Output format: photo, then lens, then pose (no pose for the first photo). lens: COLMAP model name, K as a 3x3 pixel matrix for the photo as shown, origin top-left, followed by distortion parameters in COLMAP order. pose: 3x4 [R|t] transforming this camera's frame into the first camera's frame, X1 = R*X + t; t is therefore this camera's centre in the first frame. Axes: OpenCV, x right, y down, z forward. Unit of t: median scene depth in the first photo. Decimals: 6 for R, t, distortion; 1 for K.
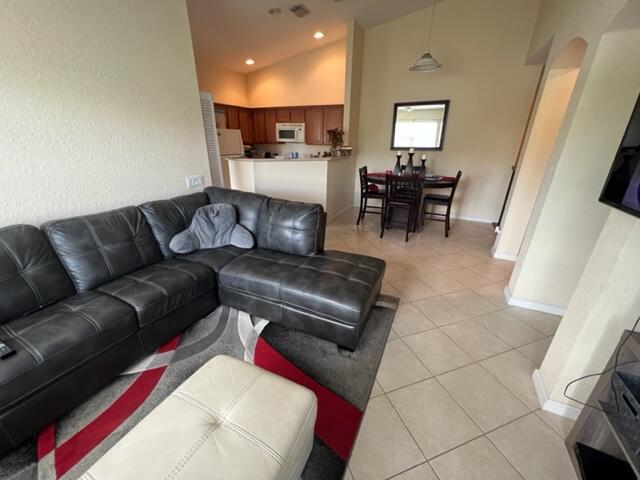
lens RADIAL K [[256.2, 0, 321.0], [0, 256.2, 239.3], [0, 0, 1]] dist [-0.002323, 0.000284]
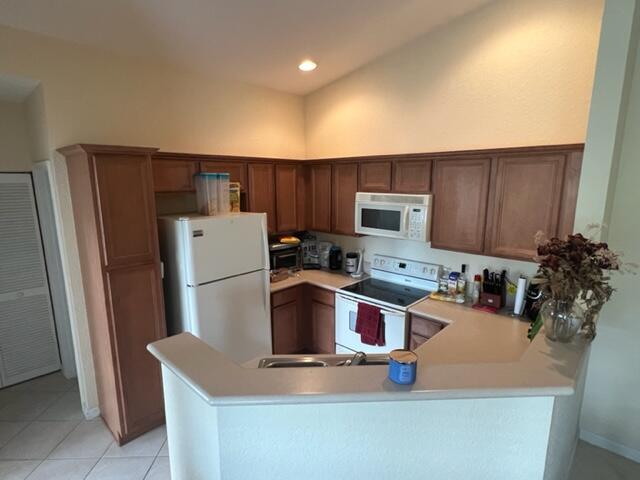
lens RADIAL K [[339.7, 0, 319.4], [0, 339.7, 240.8], [0, 0, 1]] dist [-0.004798, -0.001049]
pose [[0.951111, 0.038124, -0.306488, -0.060705], [-0.099439, 0.977311, -0.187015, -0.271105], [0.292405, 0.208349, 0.933322, 0.488959]]
